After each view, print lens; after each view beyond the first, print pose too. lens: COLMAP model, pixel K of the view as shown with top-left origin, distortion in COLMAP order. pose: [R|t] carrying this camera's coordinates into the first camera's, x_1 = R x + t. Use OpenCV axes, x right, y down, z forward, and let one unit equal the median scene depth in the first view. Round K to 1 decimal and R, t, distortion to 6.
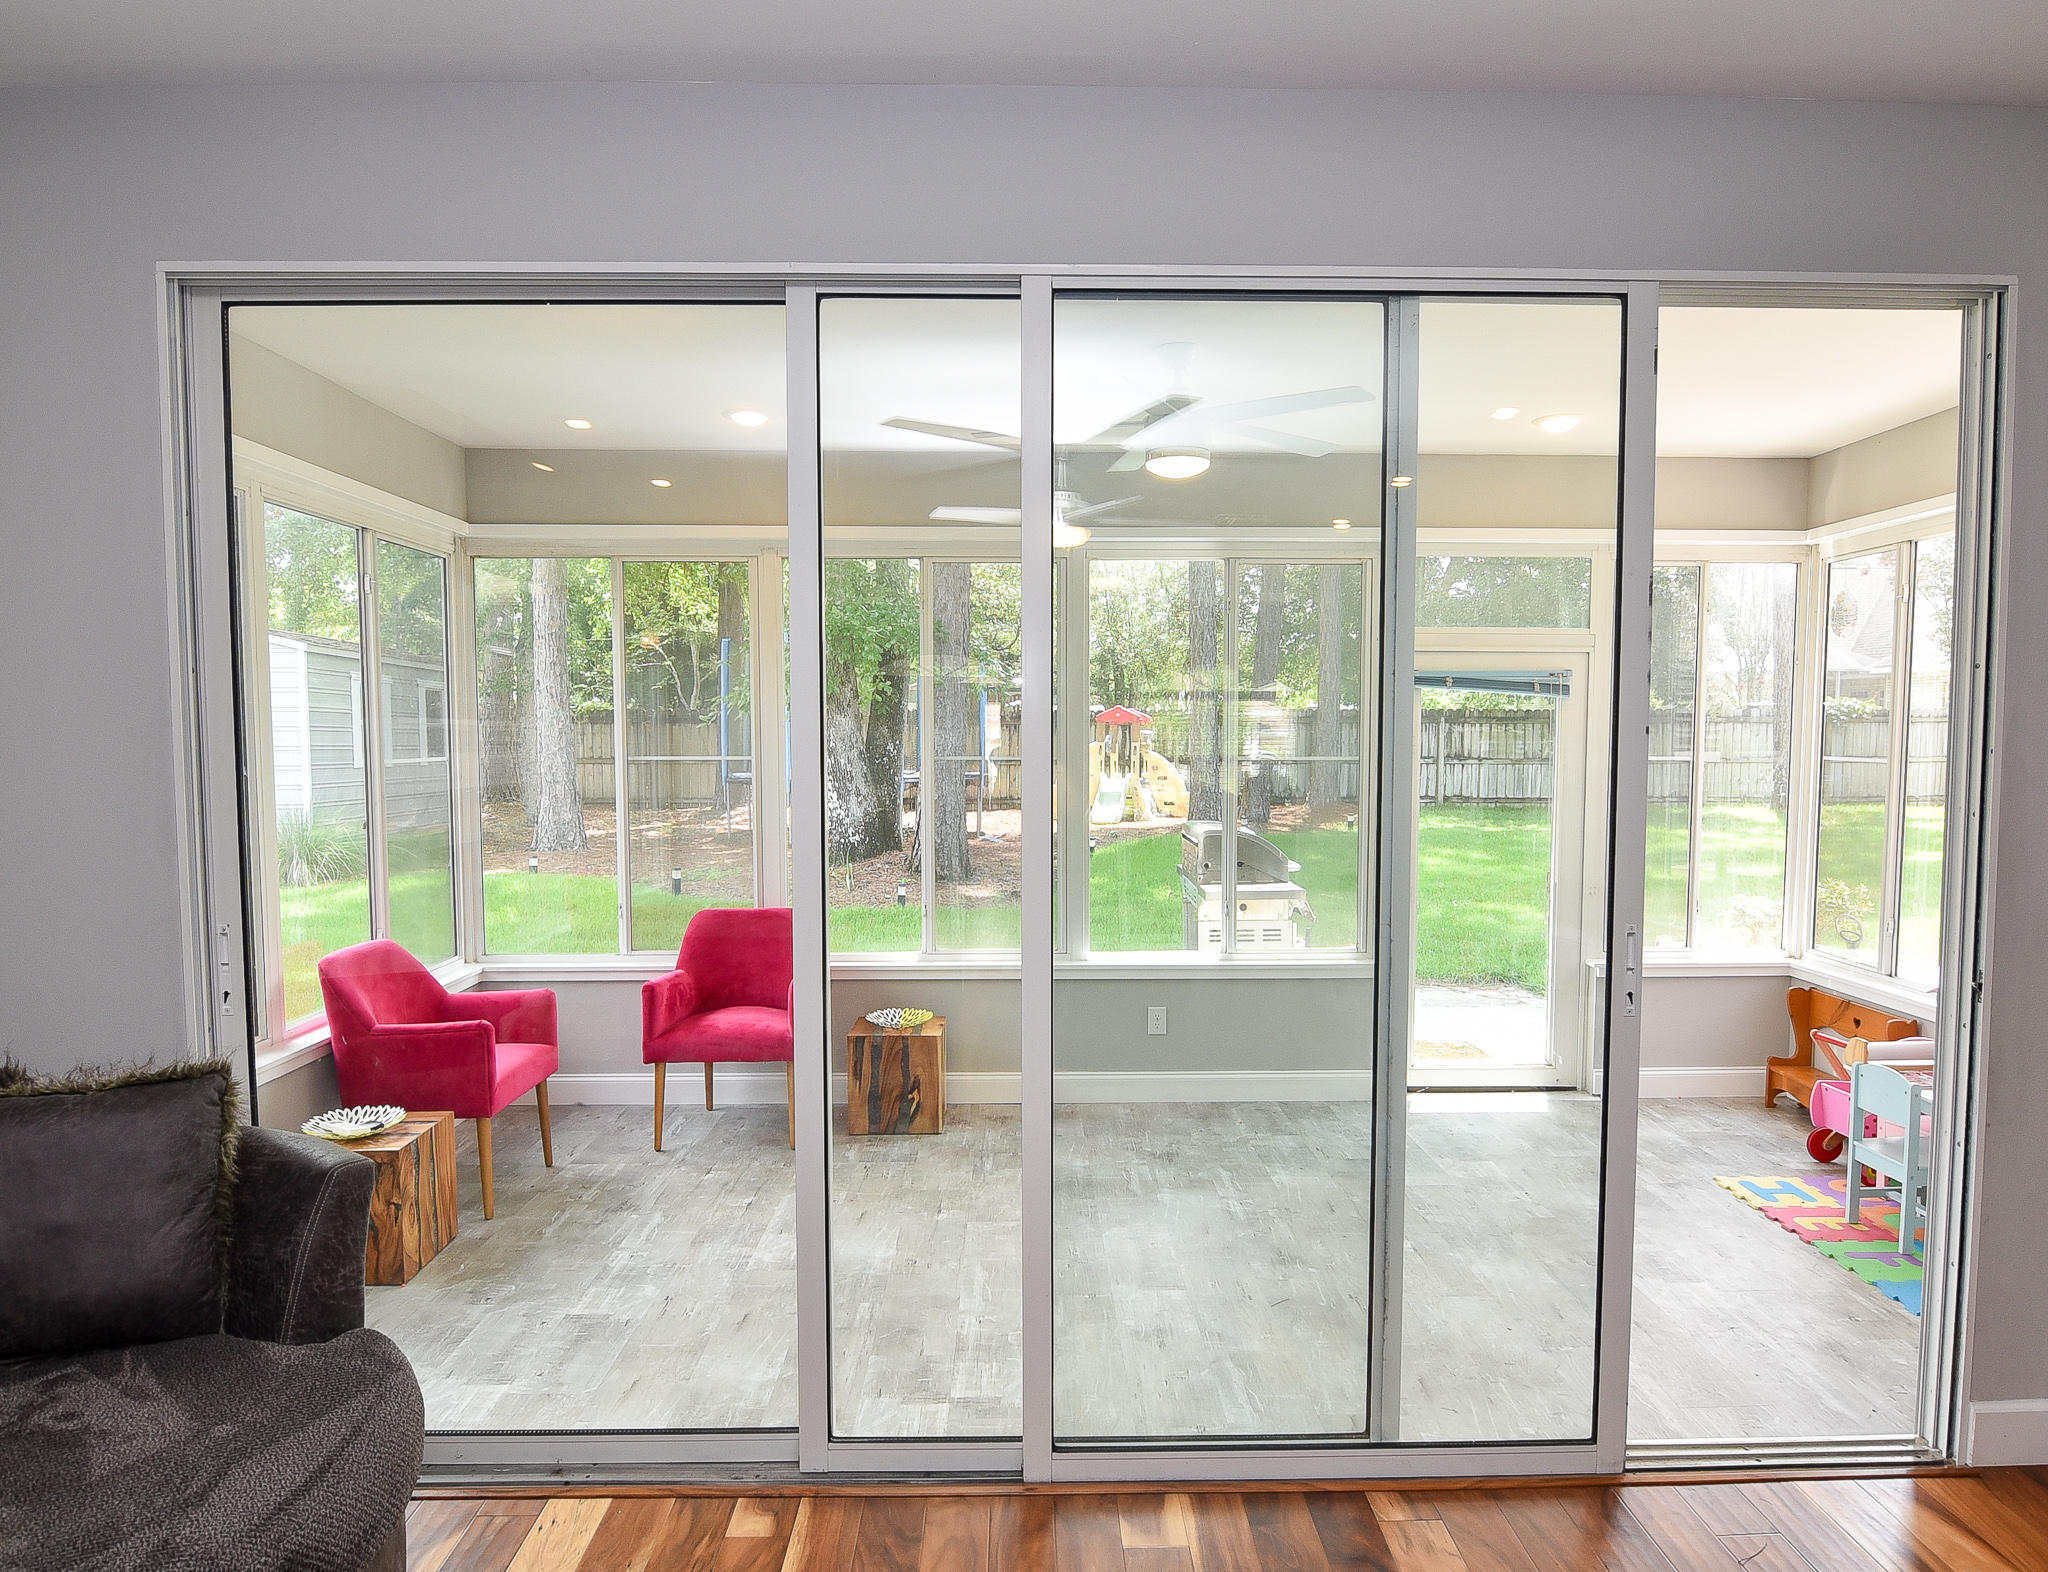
lens RADIAL K [[1250.7, 0, 1027.4], [0, 1250.7, 800.1], [0, 0, 1]] dist [-0.003763, -0.001736]
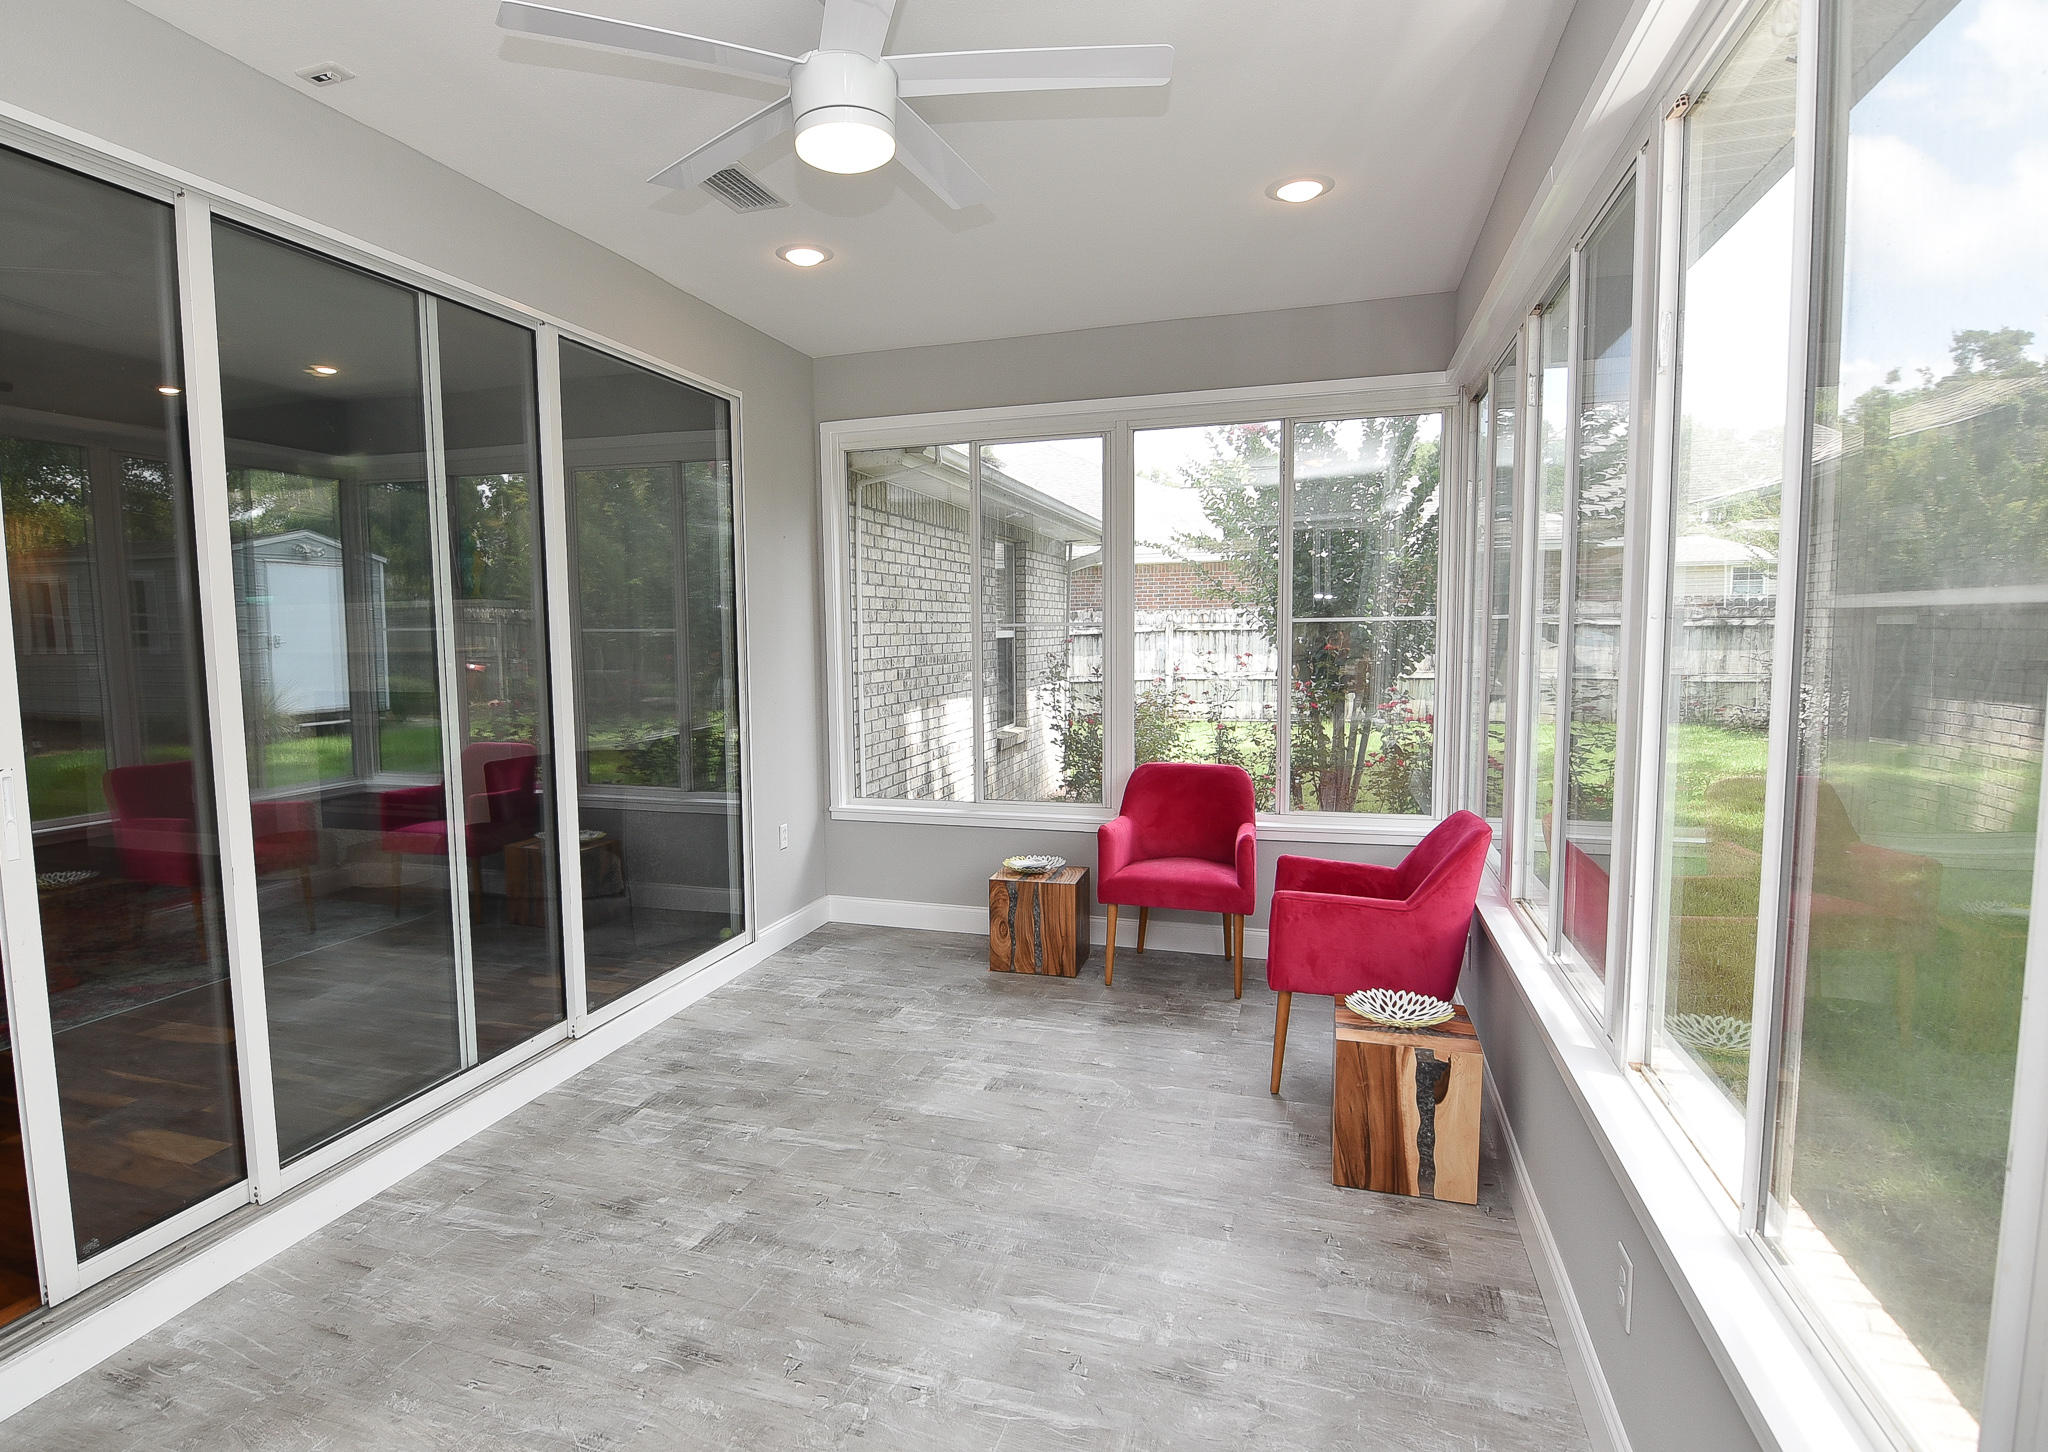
lens RADIAL K [[1093.6, 0, 957.9], [0, 1093.6, 721.2], [0, 0, 1]] dist [-0.004799, -0.001007]
pose [[-0.321317, 0.085112, -0.943139, 0.490689], [-0.036684, 0.994087, 0.102207, -0.025861], [0.946261, 0.067439, -0.316294, 0.930978]]
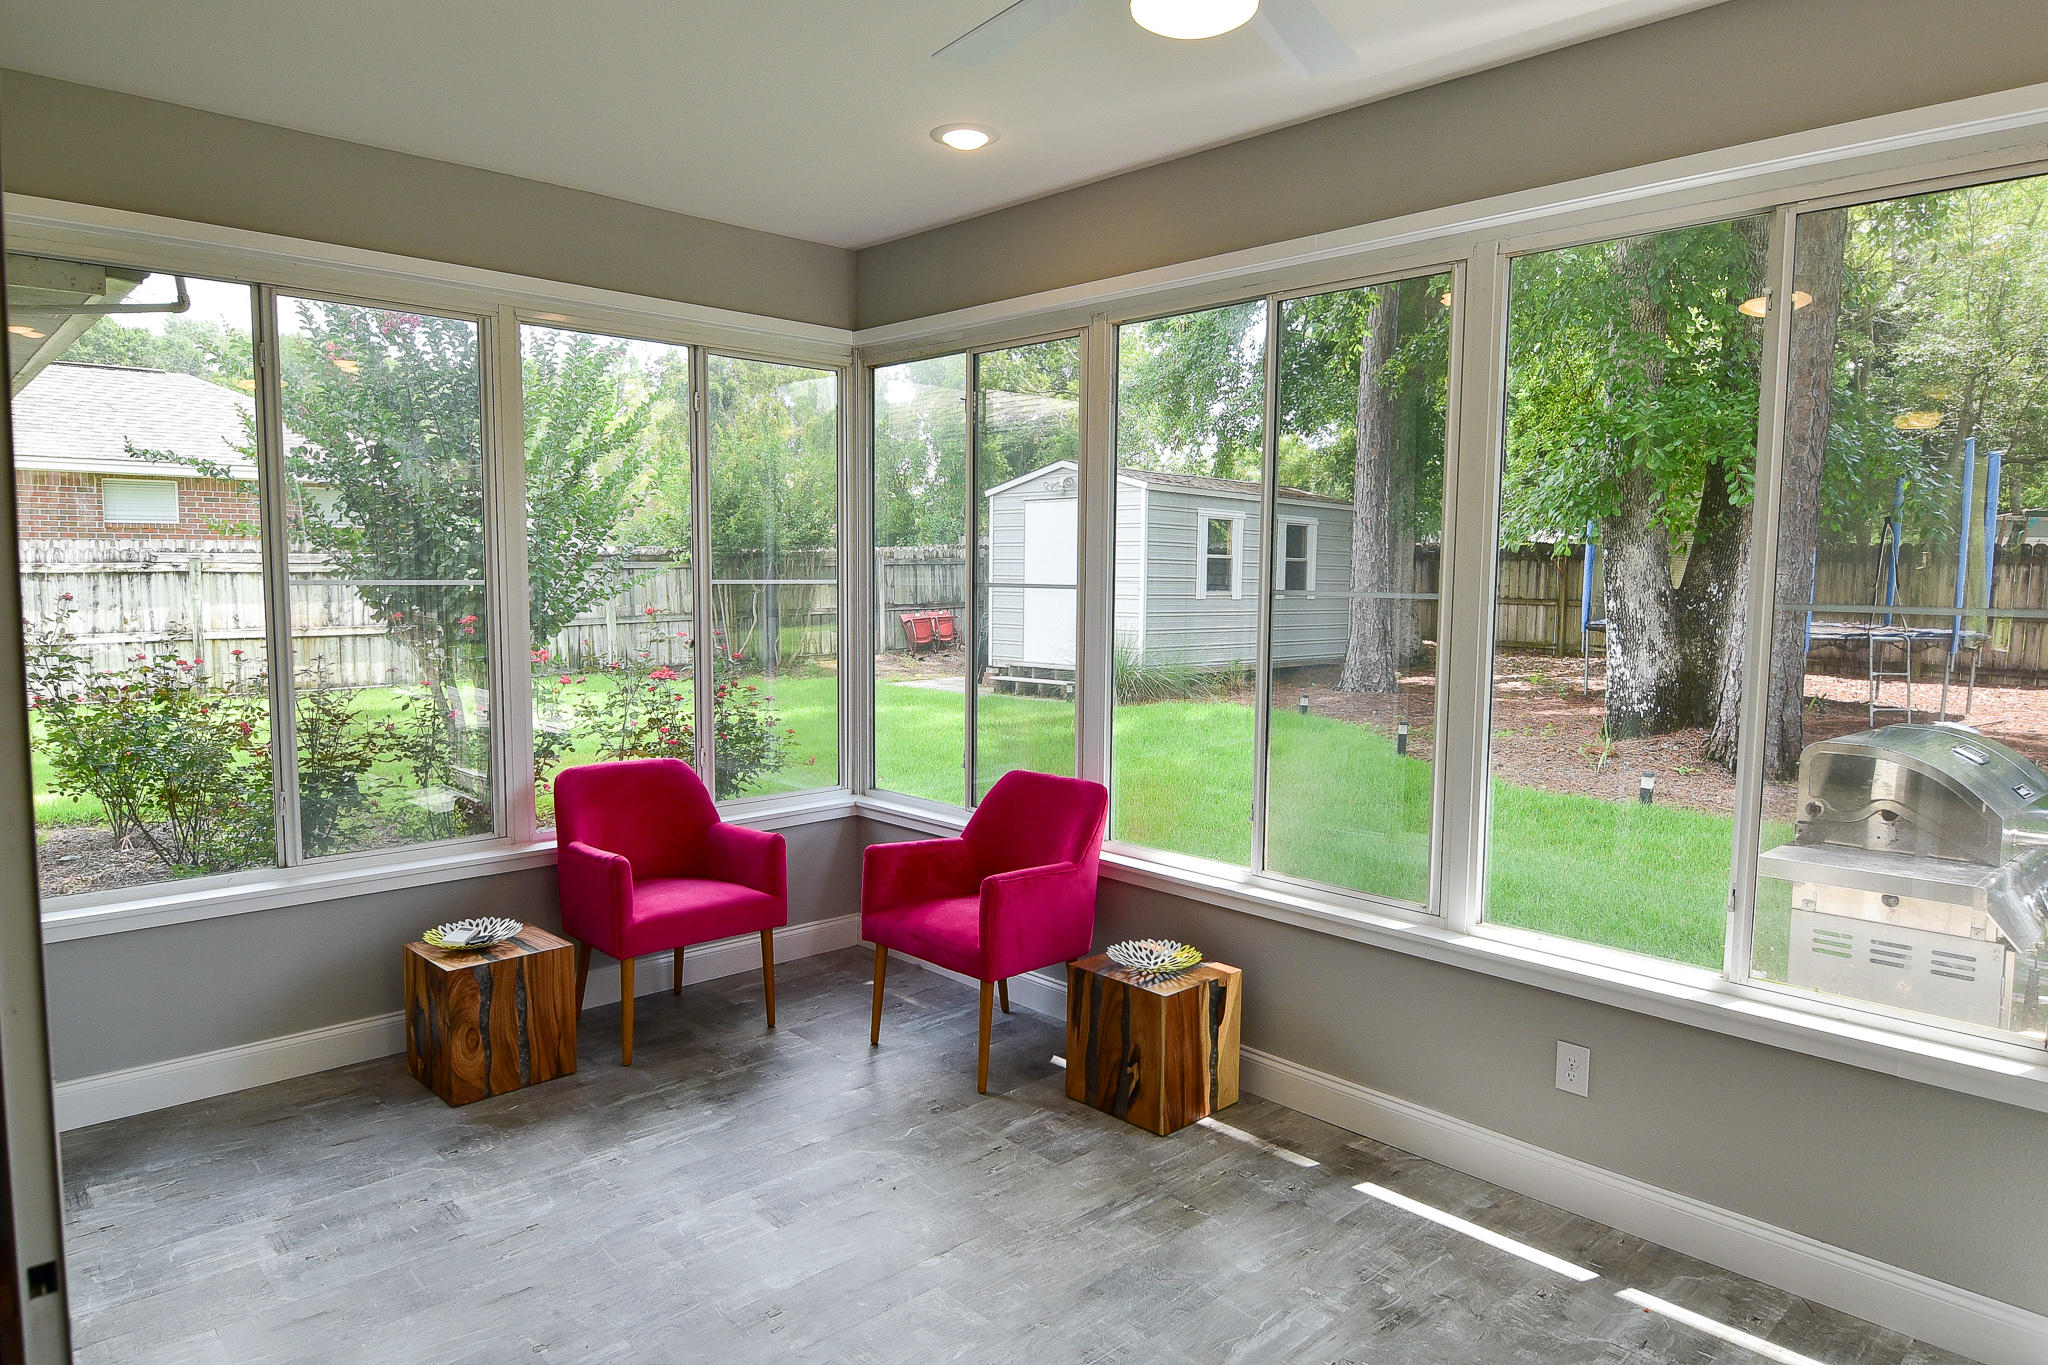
lens RADIAL K [[1237.7, 0, 1017.3], [0, 1237.7, 677.9], [0, 0, 1]] dist [0.000118, -0.009830]
pose [[0.682305, 0.072828, -0.727431, 0.337083], [-0.050701, 0.997344, 0.052295, -0.016186], [0.729308, 0.001201, 0.684185, 0.450914]]
